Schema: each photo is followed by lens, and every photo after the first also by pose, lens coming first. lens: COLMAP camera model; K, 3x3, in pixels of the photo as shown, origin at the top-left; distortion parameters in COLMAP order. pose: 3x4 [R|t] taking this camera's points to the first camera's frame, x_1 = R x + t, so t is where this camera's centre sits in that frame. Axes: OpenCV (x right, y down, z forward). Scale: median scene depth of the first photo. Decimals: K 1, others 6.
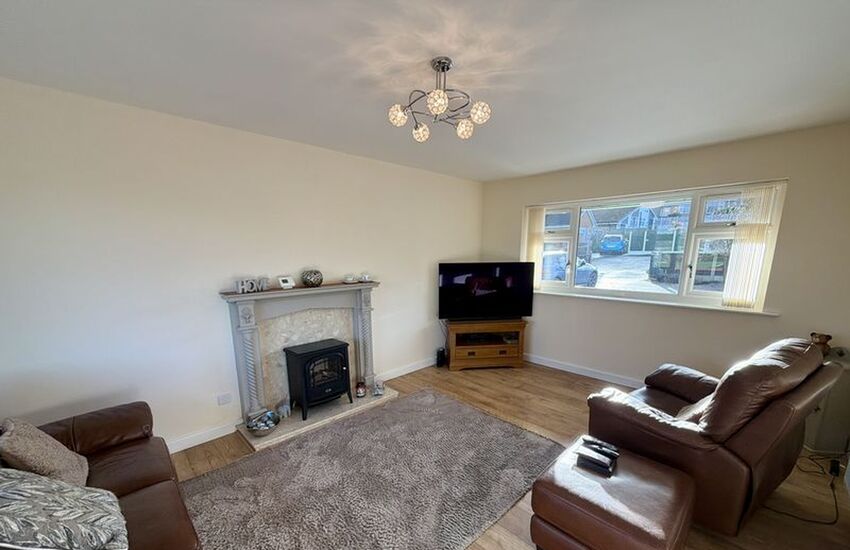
lens RADIAL K [[339.2, 0, 425.0], [0, 339.2, 275.0], [0, 0, 1]] dist [-0.000540, -0.000043]
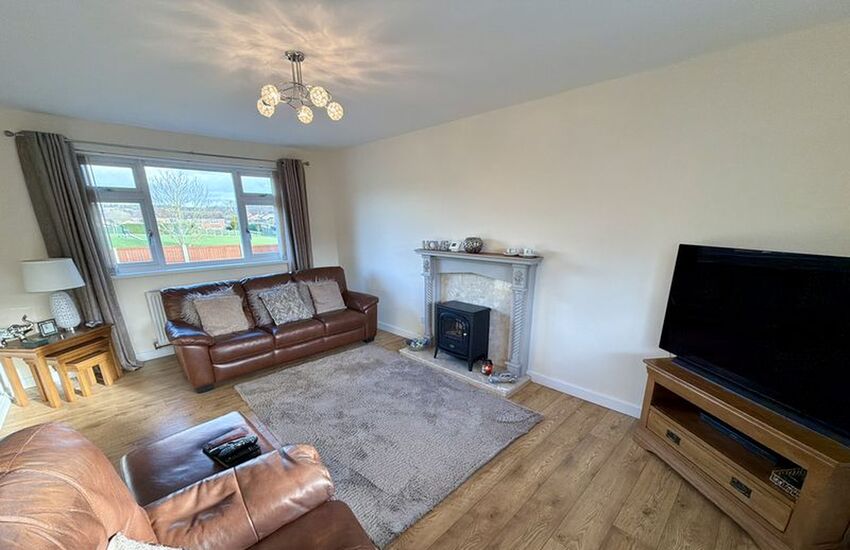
lens RADIAL K [[359.6, 0, 425.0], [0, 359.6, 275.0], [0, 0, 1]] dist [-0.000436, -0.000006]
pose [[0.001952, 0.154099, -0.988053, 0.790025], [-0.072042, 0.985510, 0.153560, -0.059160], [0.997400, 0.070882, 0.013025, 0.830188]]
